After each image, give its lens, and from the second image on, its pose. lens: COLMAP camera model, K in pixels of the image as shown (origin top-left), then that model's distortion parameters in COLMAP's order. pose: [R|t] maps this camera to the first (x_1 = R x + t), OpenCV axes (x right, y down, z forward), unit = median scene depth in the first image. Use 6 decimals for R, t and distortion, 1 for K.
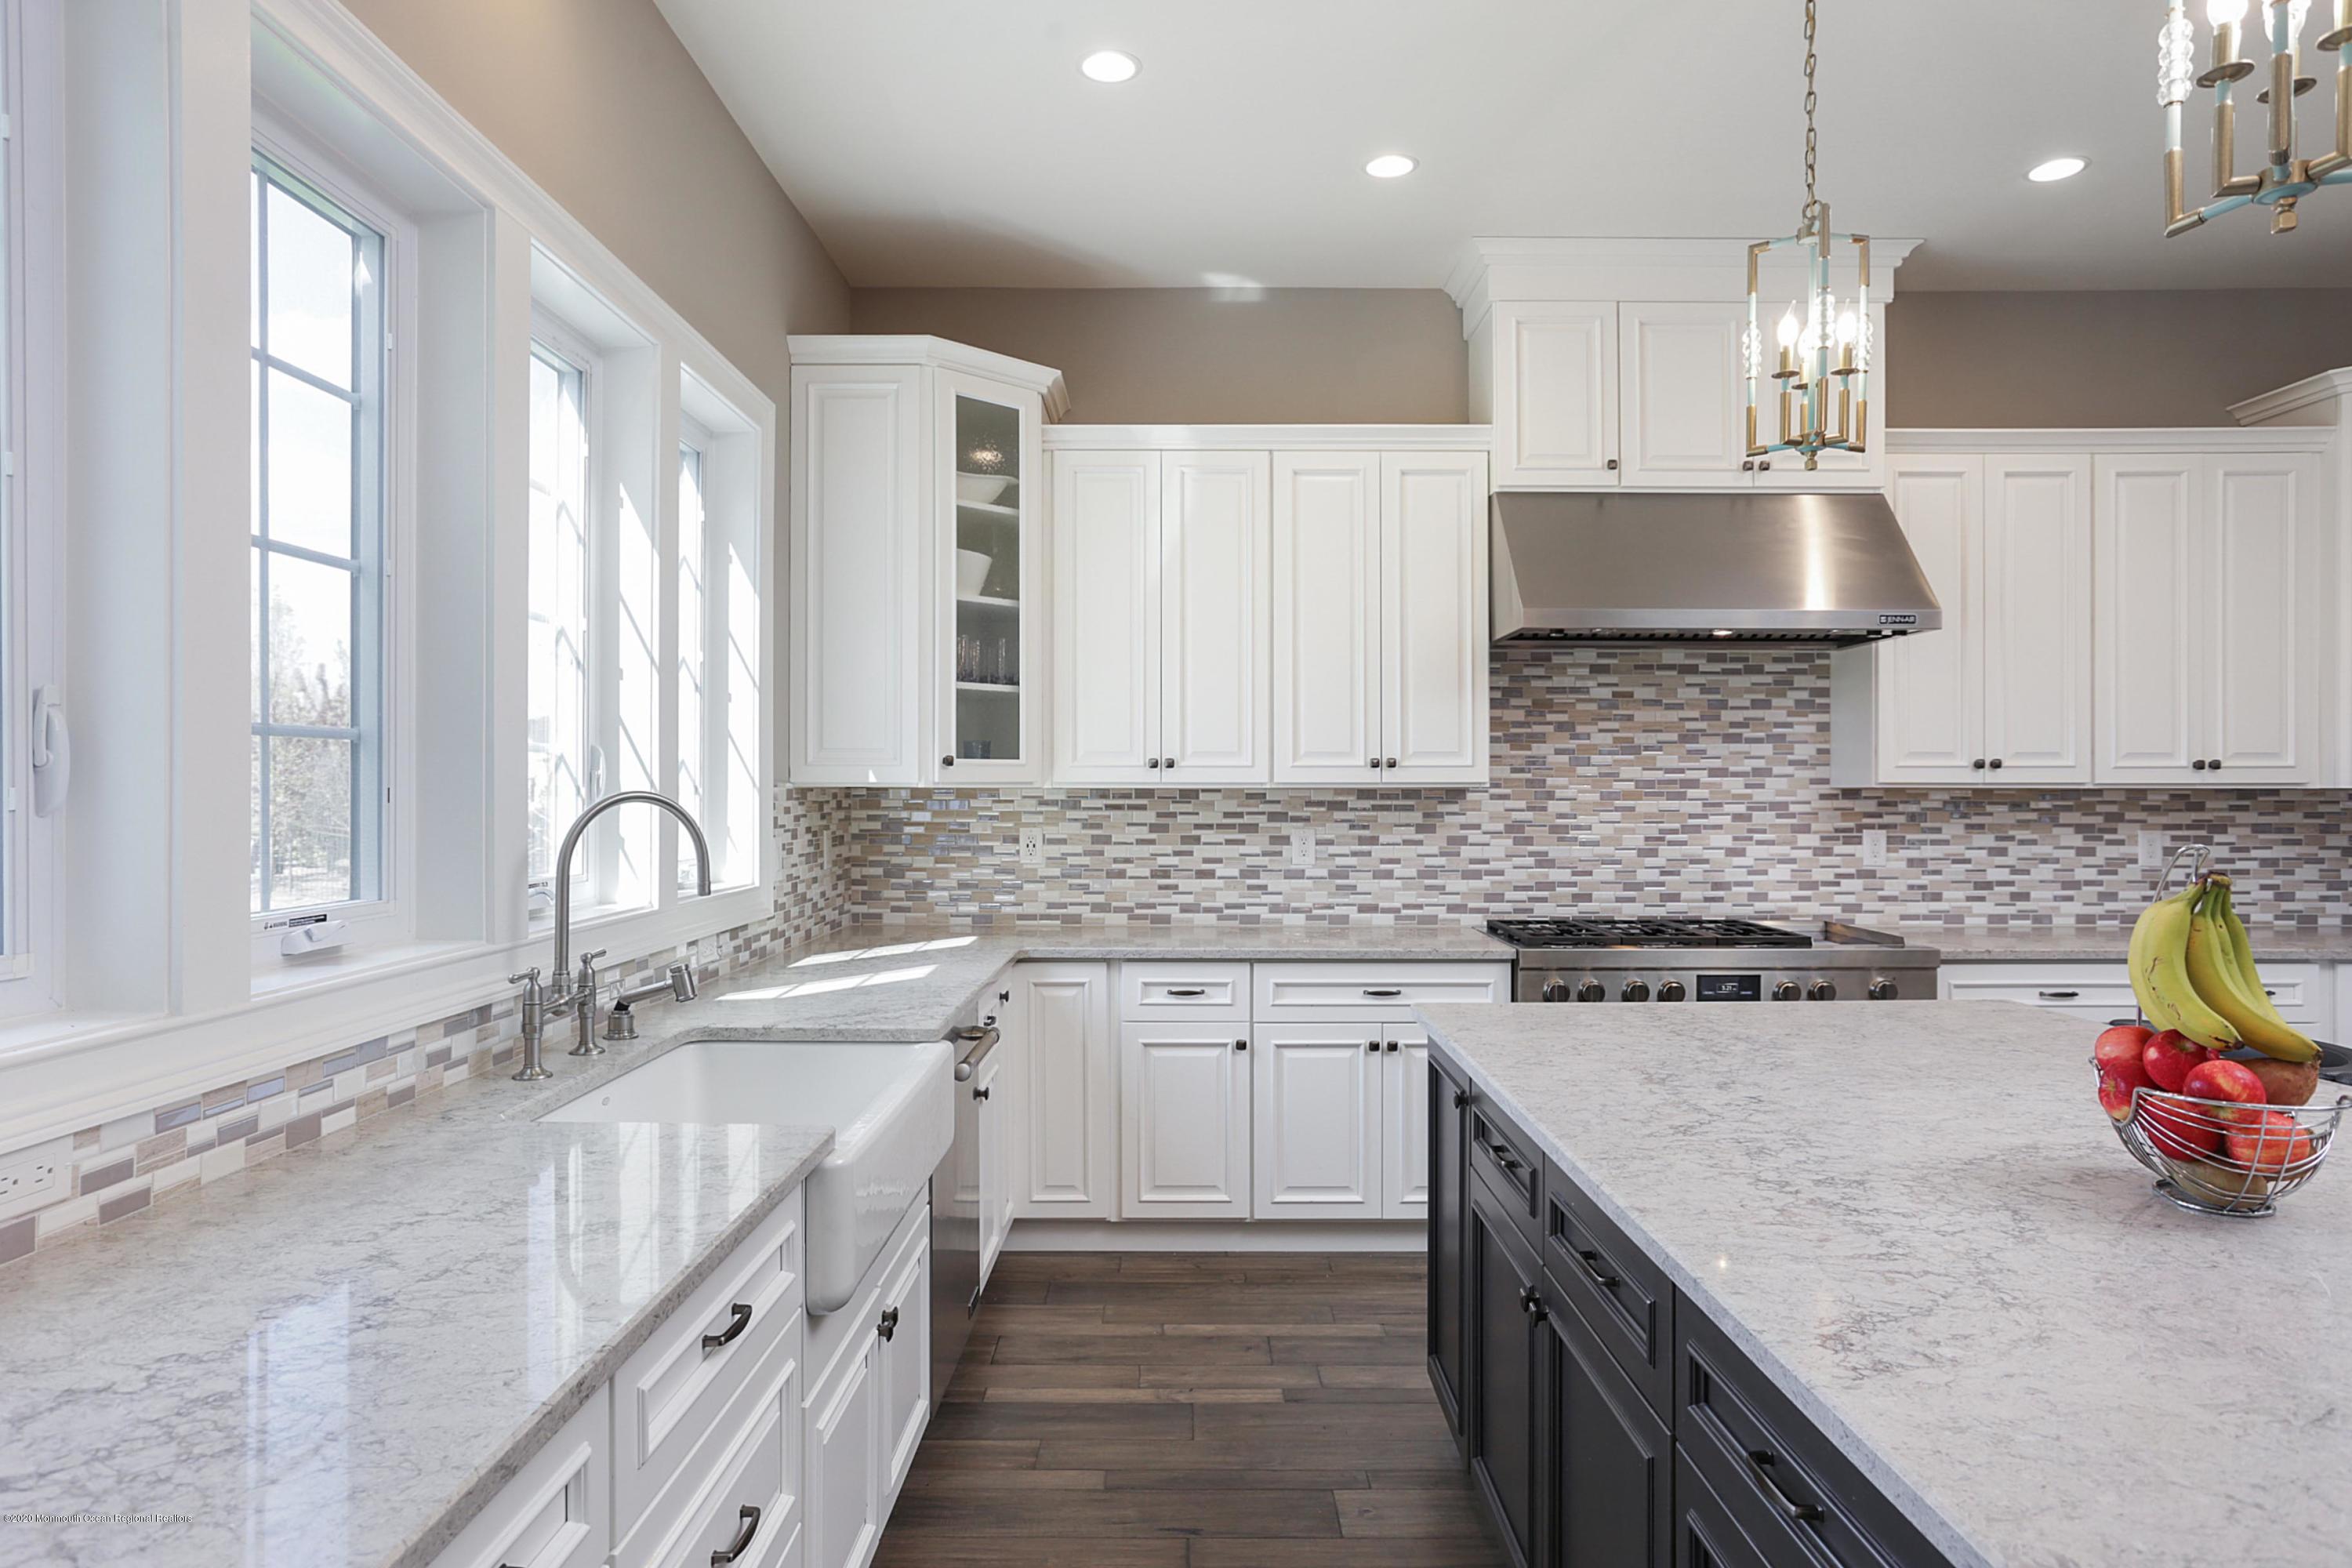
lens RADIAL K [[1402.6, 0, 1191.4], [0, 1402.6, 787.1], [0, 0, 1]] dist [-0.021219, 0.016305]
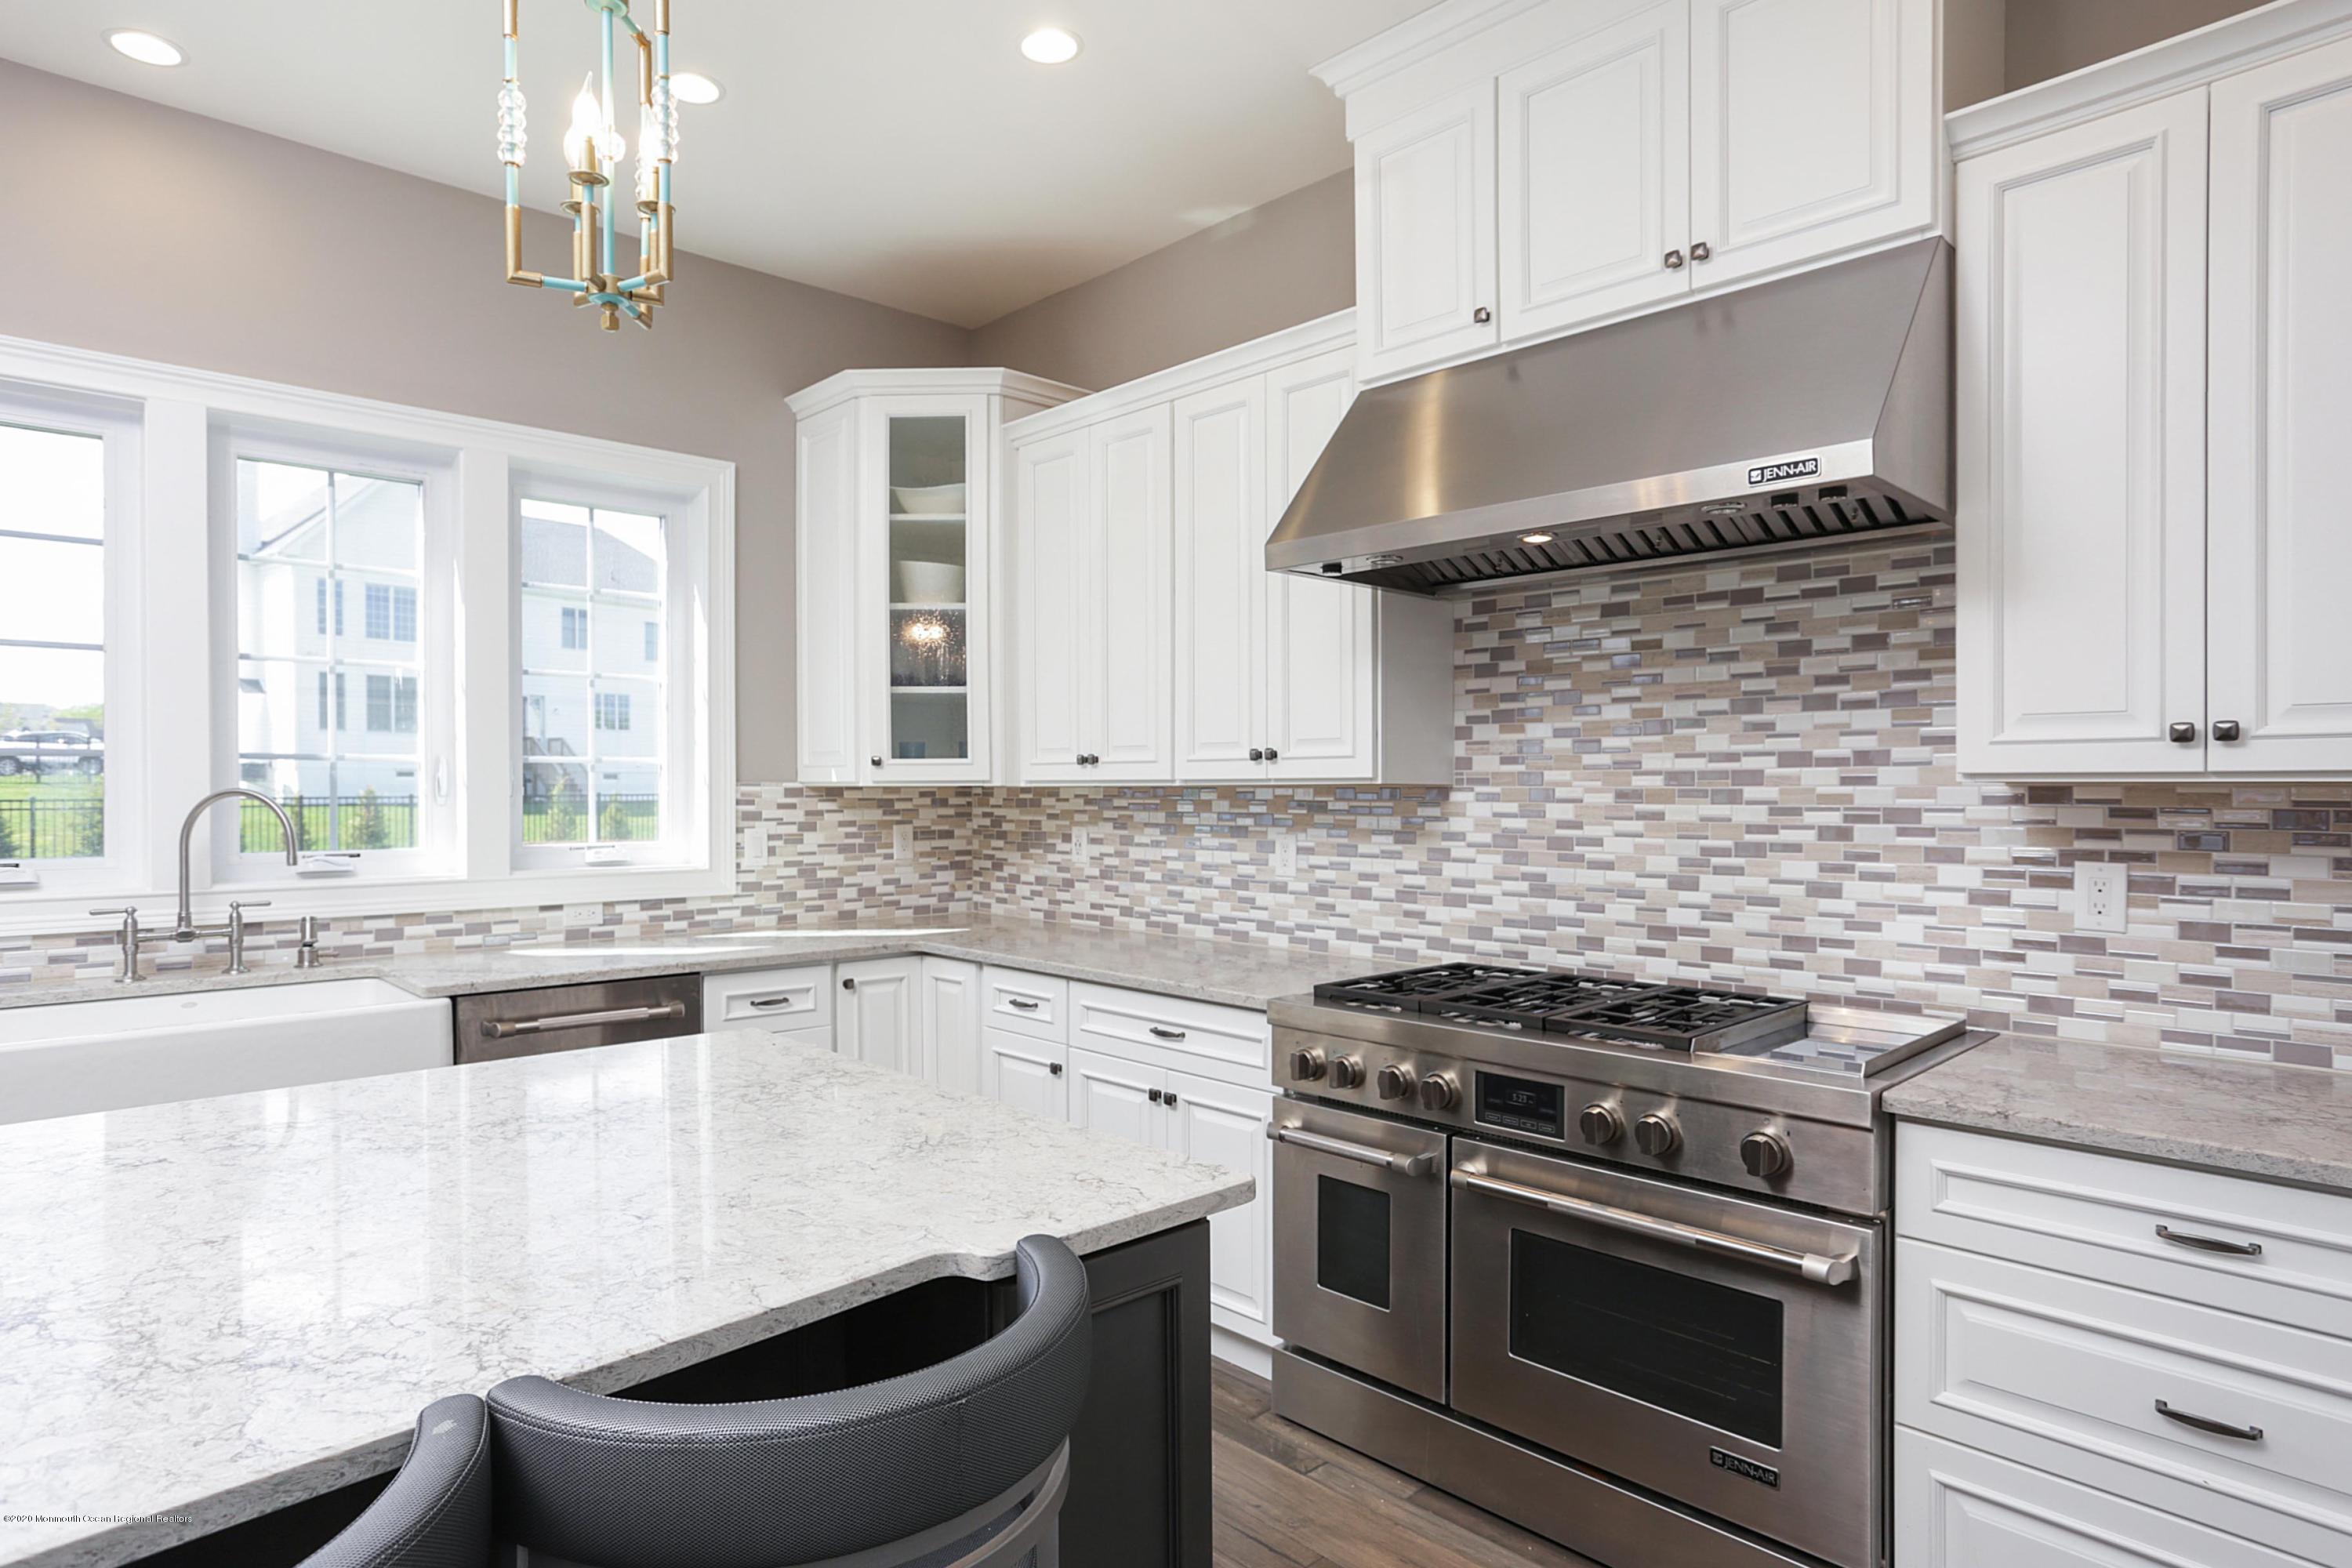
lens RADIAL K [[1326.9, 0, 1168.5], [0, 1326.9, 781.8], [0, 0, 1]] dist [-0.015524, 0.008169]
pose [[0.678430, -0.004822, -0.734649, 0.622709], [0.001452, 0.999985, -0.005223, 0.002238], [0.734663, 0.002477, 0.678427, 0.407387]]
